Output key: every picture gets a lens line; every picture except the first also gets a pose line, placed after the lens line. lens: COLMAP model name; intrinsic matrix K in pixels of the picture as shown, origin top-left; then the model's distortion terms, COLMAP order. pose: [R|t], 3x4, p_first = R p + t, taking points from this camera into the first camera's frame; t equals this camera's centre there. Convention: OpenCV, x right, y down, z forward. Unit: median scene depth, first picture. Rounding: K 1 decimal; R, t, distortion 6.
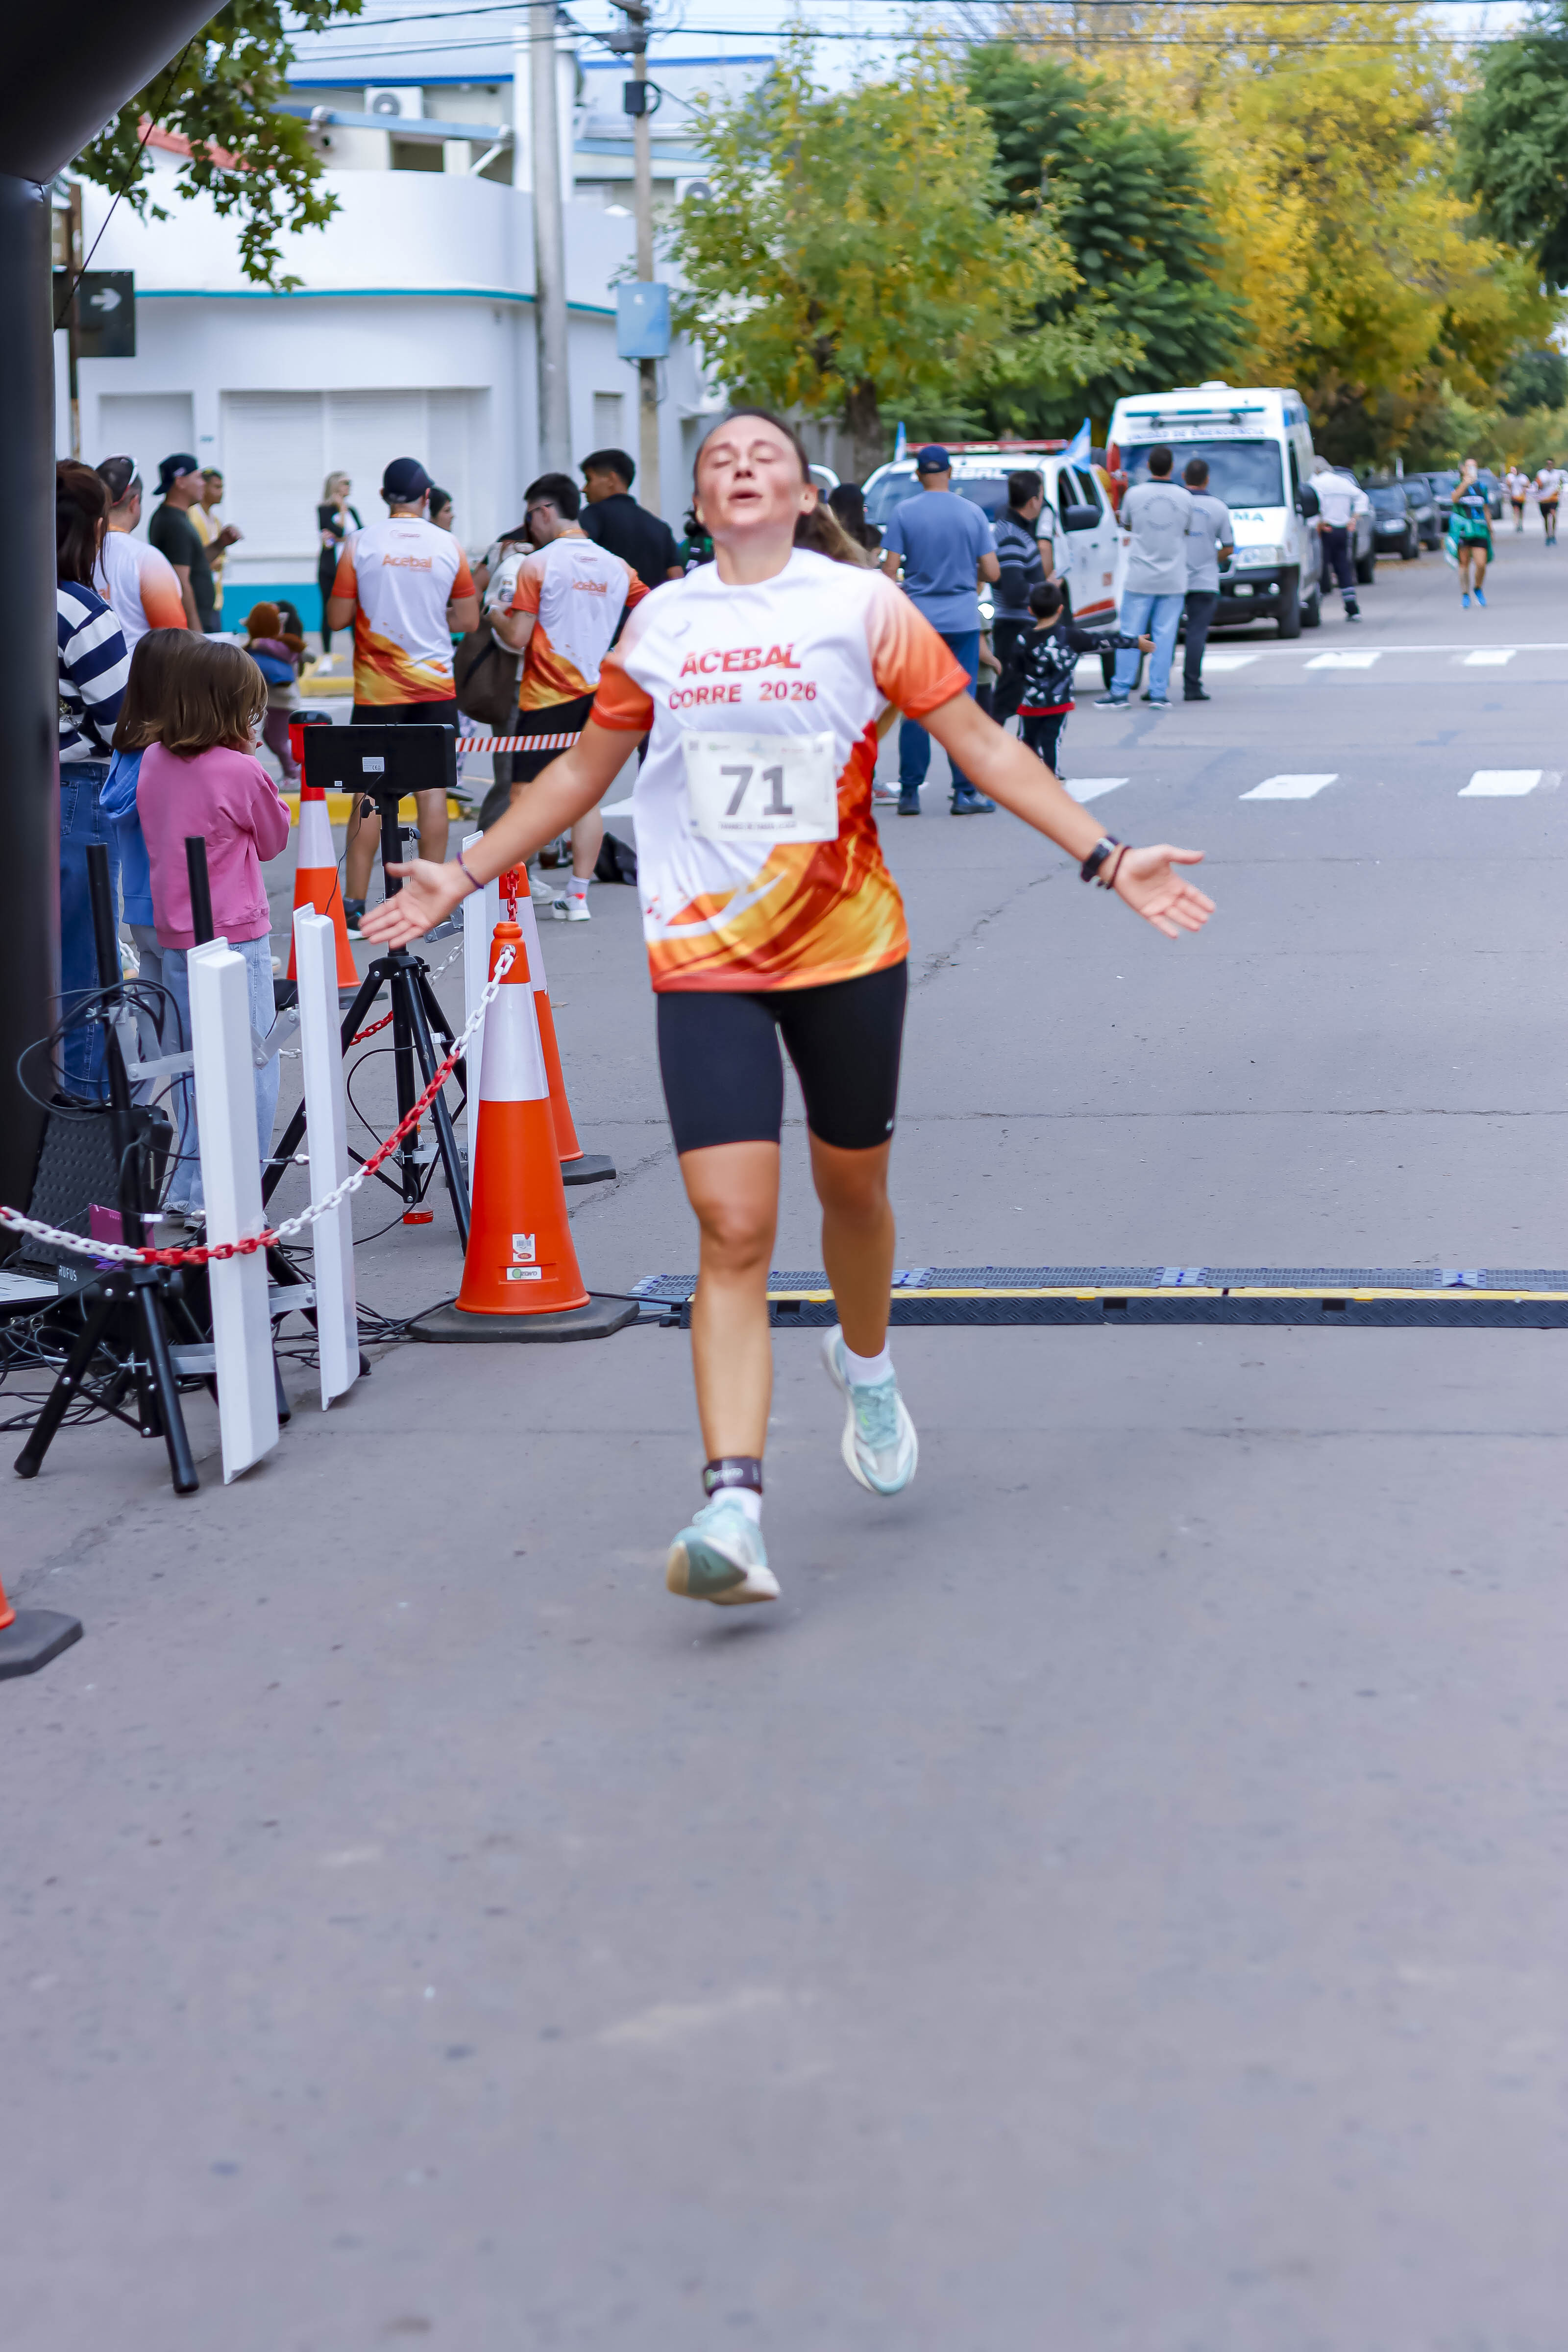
lens RADIAL K [[5410.5, 0, 789.6], [0, 5410.5, 1174.1], [0, 0, 1]] dist [-0.004381, -0.071201]
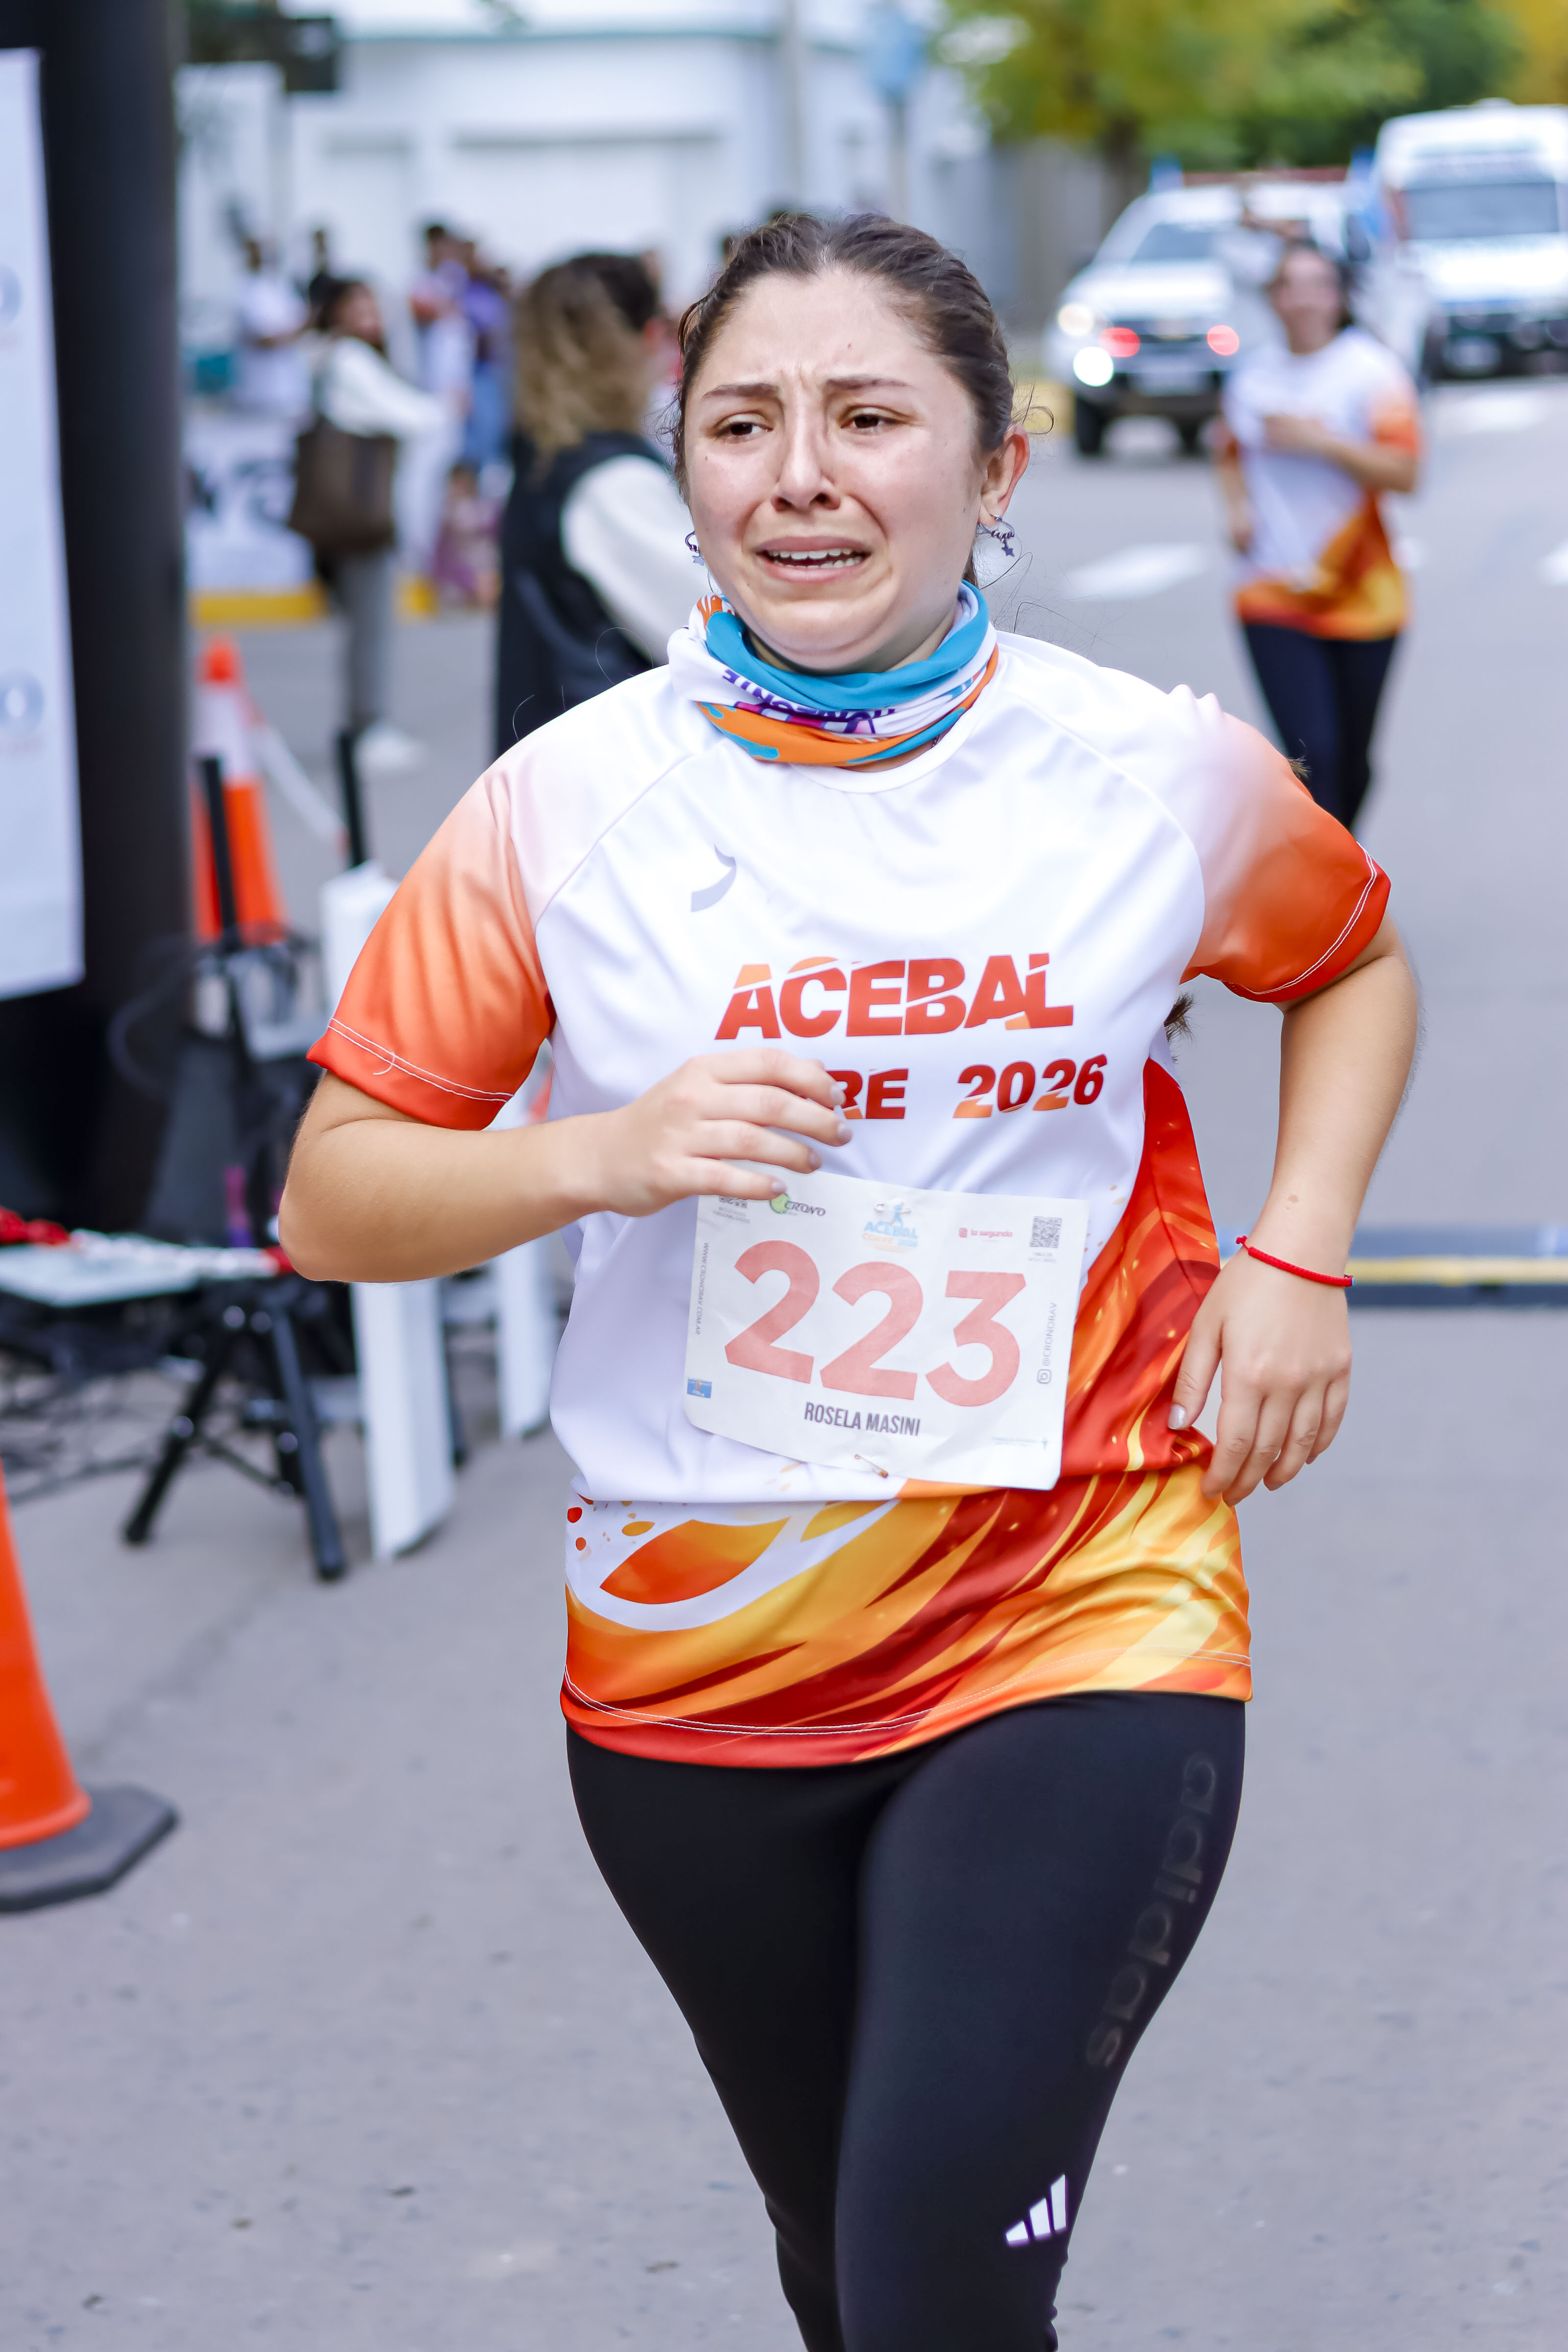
lens RADIAL K [[5522.3, 0, 790.3], [0, 5522.3, 1176.1], [0, 0, 1]] dist [0.010475, -0.089321]
pose [[0.998950, -0.003691, -0.045669, -0.006191], [0.005733, 0.998985, 0.044667, -0.028785], [0.045458, -0.044882, 0.997958, 0.164727]]
